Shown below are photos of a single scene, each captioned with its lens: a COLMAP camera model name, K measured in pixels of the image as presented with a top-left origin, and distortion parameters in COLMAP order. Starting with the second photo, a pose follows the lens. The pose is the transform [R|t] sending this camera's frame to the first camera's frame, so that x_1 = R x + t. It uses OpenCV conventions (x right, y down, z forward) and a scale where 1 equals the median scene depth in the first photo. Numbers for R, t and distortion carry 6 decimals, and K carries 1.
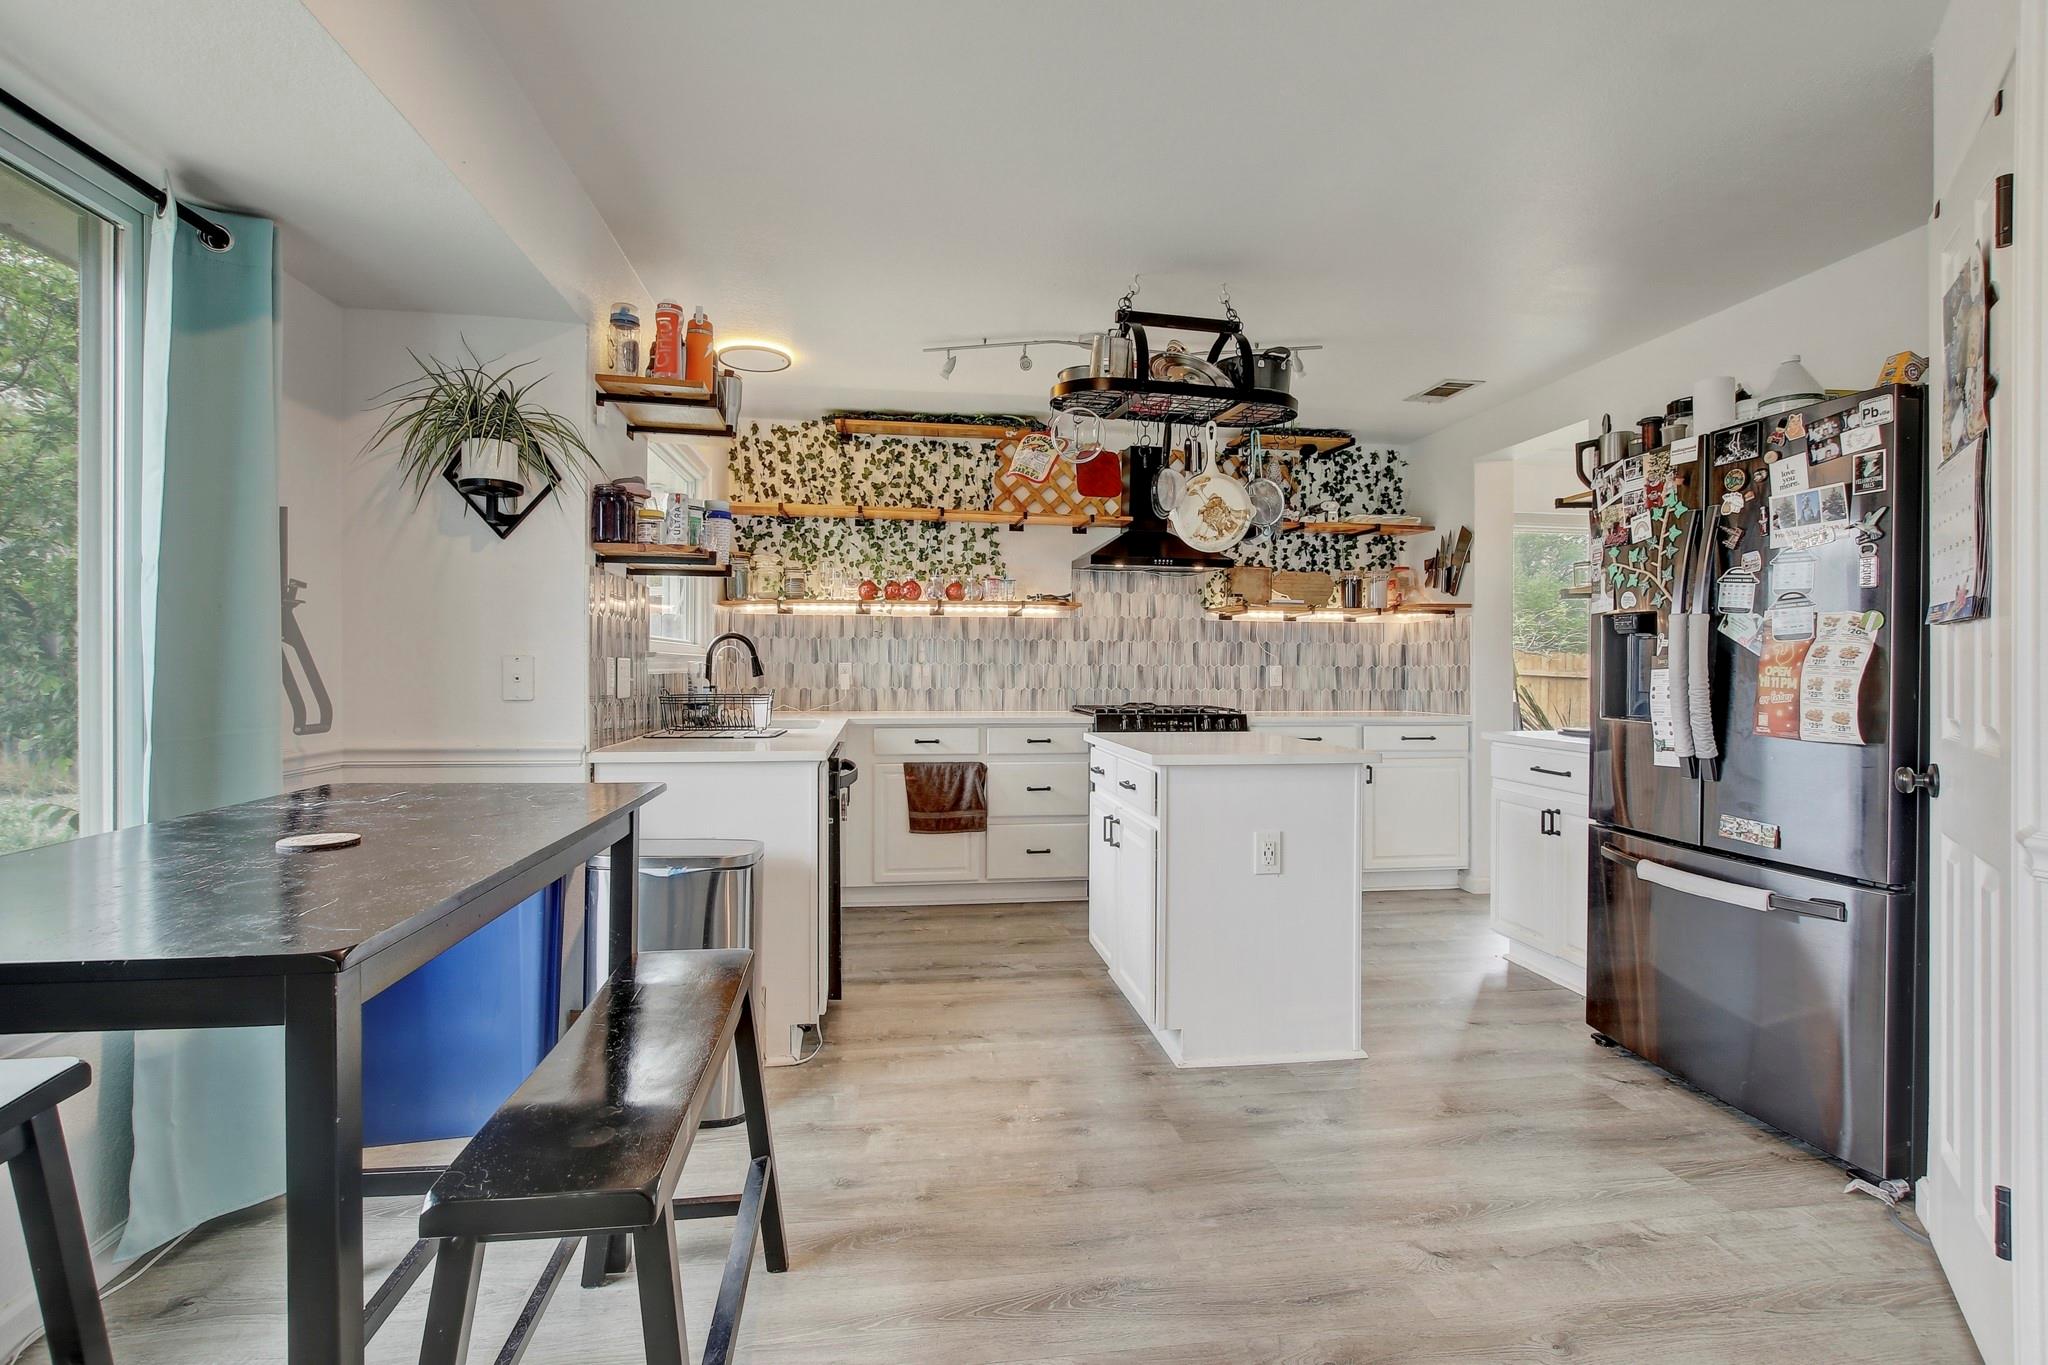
lens RADIAL K [[942.9, 0, 1025.0], [0, 942.9, 670.8], [0, 0, 1]] dist [-0.001502, -0.000368]
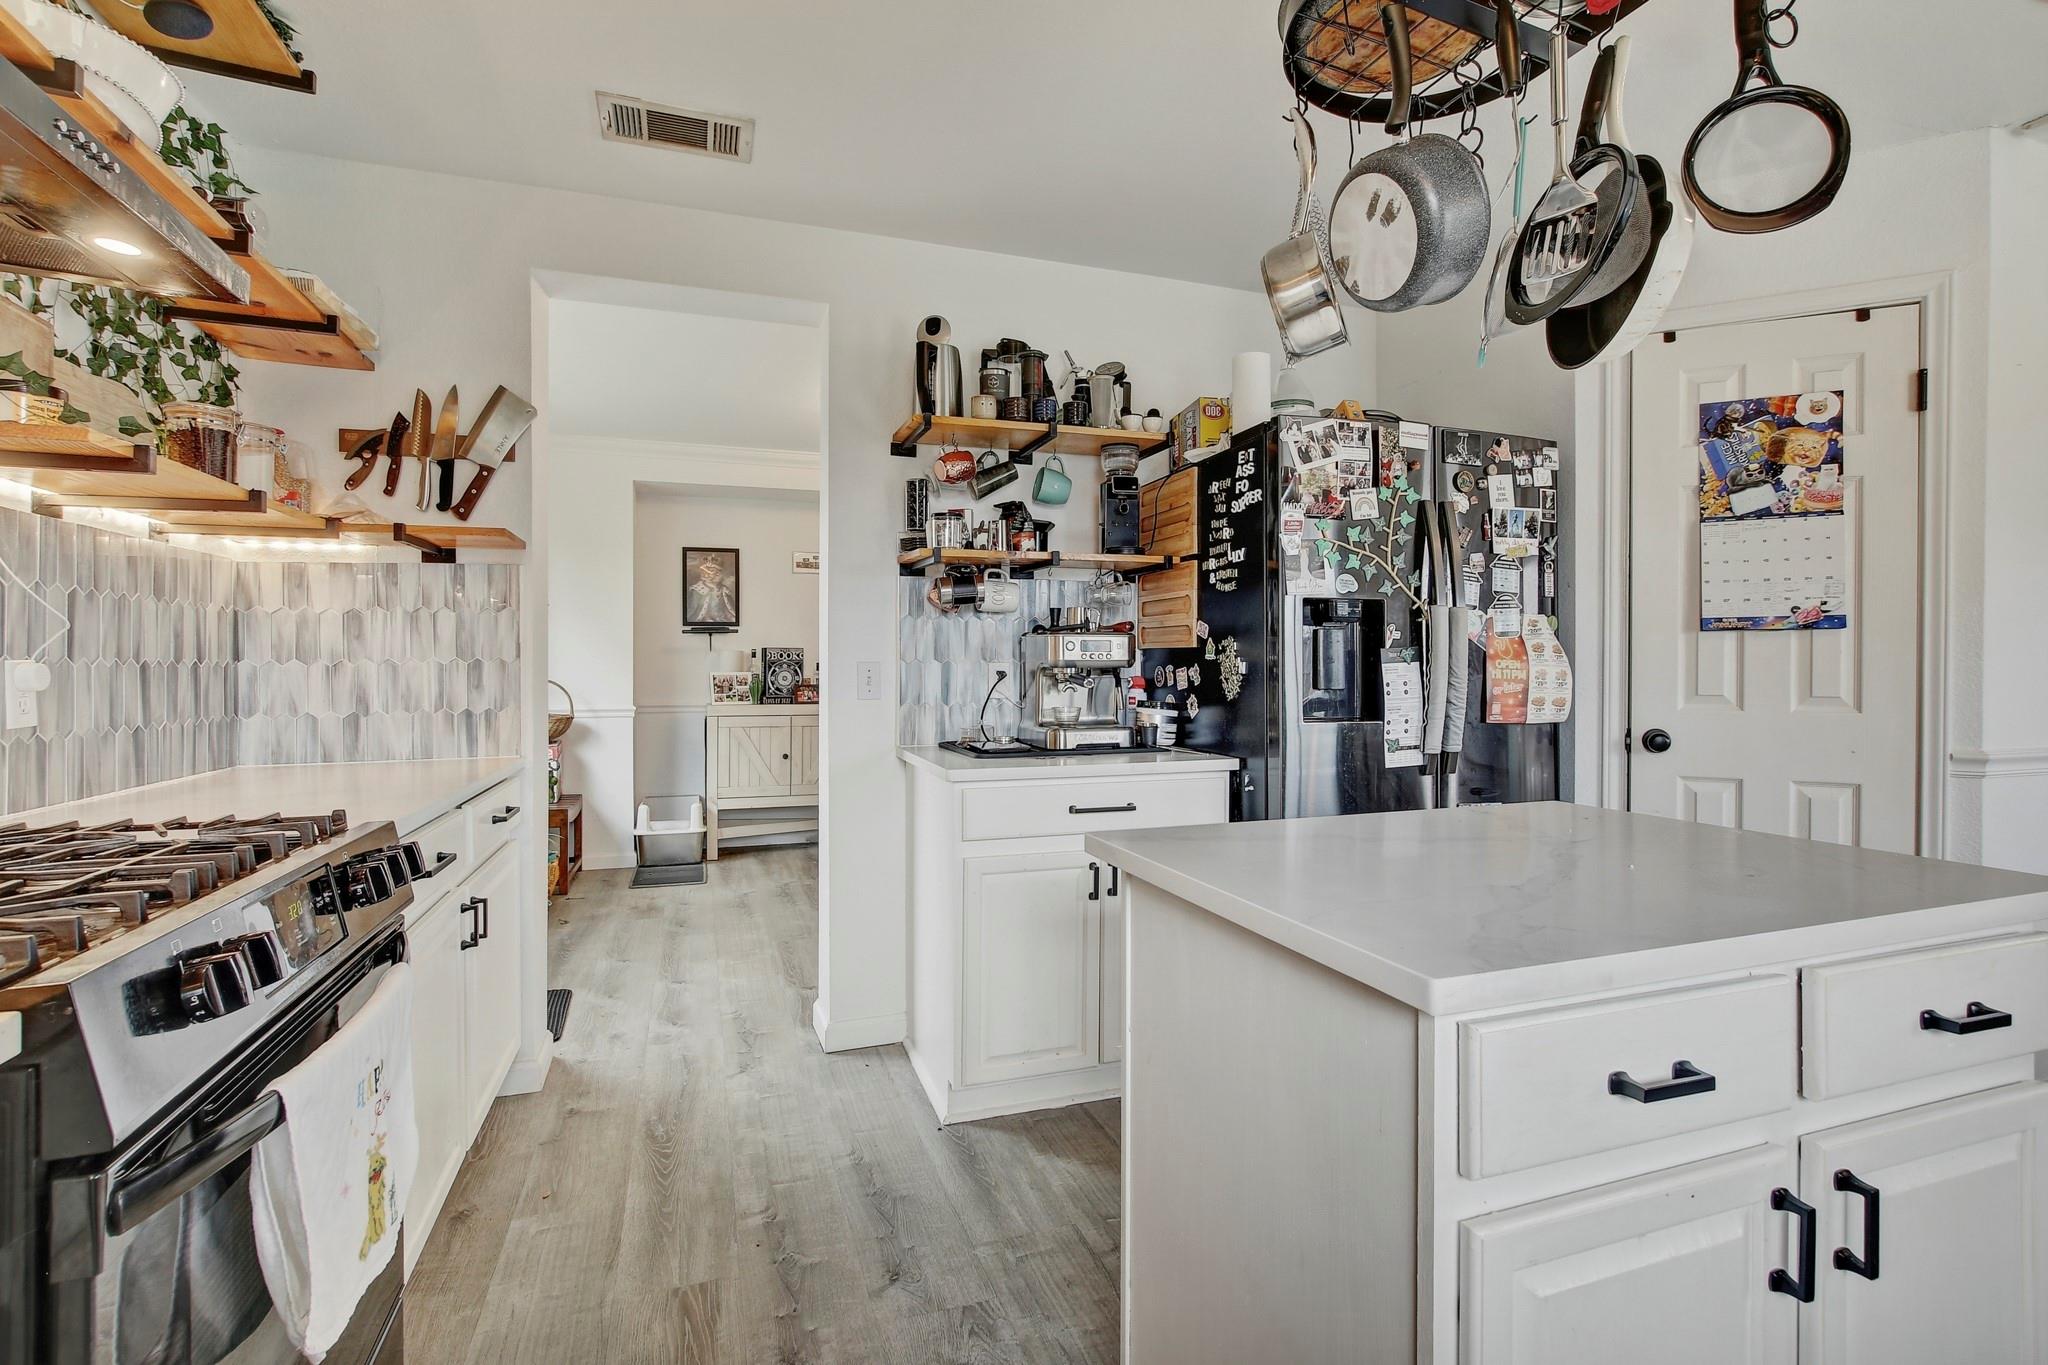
lens RADIAL K [[942.9, 0, 1027.5], [0, 942.9, 653.5], [0, 0, 1]] dist [-0.001502, -0.000368]
pose [[-0.186762, 0.007199, 0.982379, -0.164230], [0.006170, 0.999962, -0.006155, -0.007602], [-0.982386, 0.004912, -0.186799, 1.515227]]
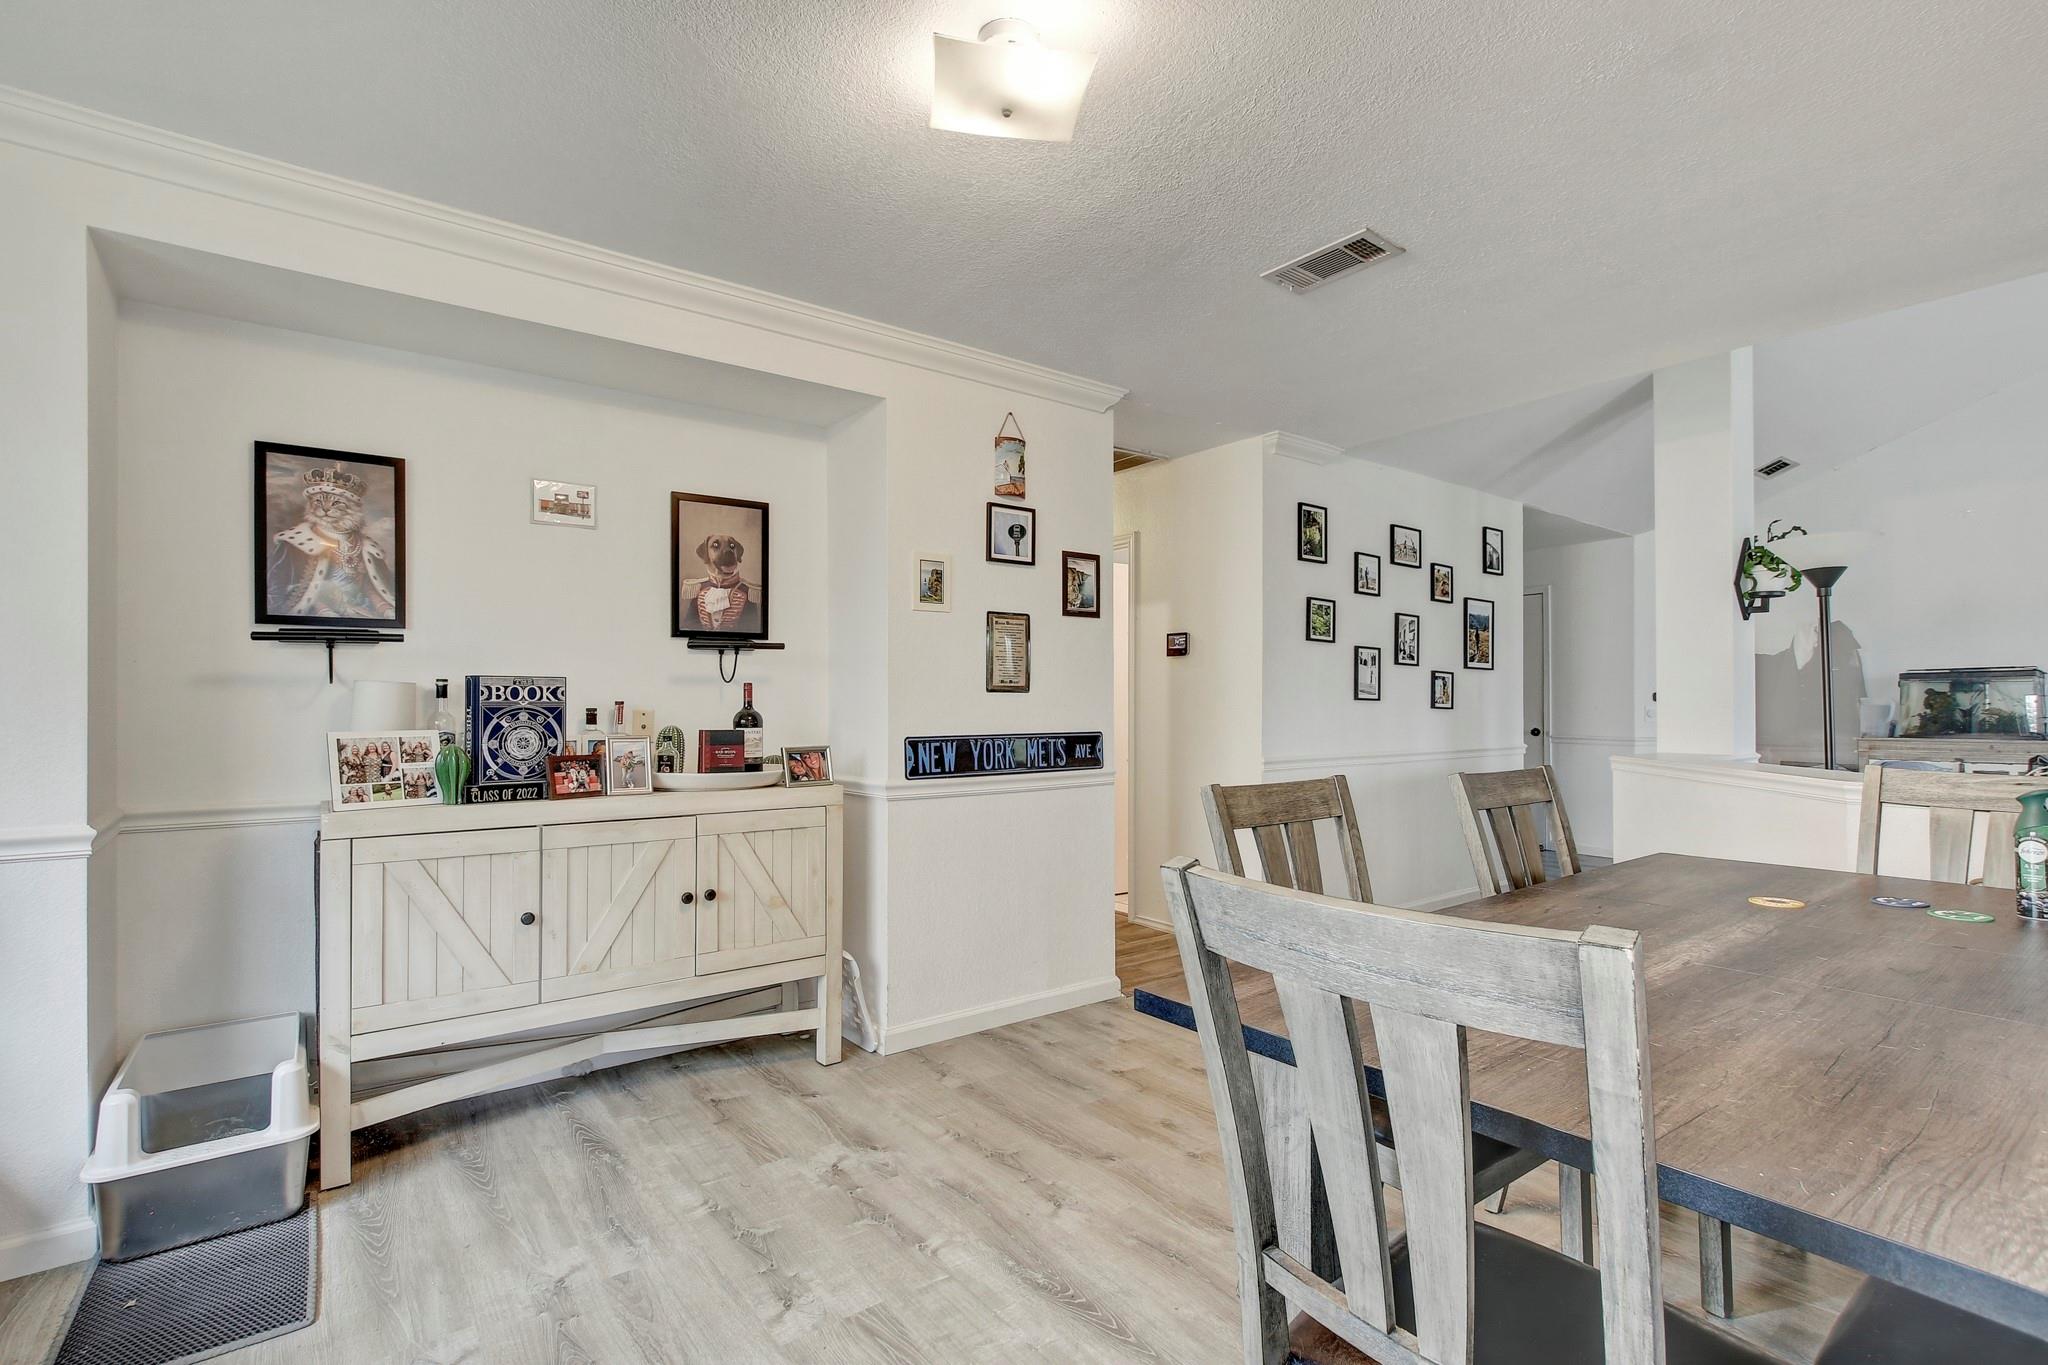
lens RADIAL K [[942.9, 0, 1030.1], [0, 942.9, 714.9], [0, 0, 1]] dist [-0.001502, -0.000368]
pose [[-0.476780, -0.002244, 0.879020, 0.358092], [0.003057, 0.999986, 0.004211, -0.004094], [-0.879017, 0.004695, -0.476766, 1.583974]]
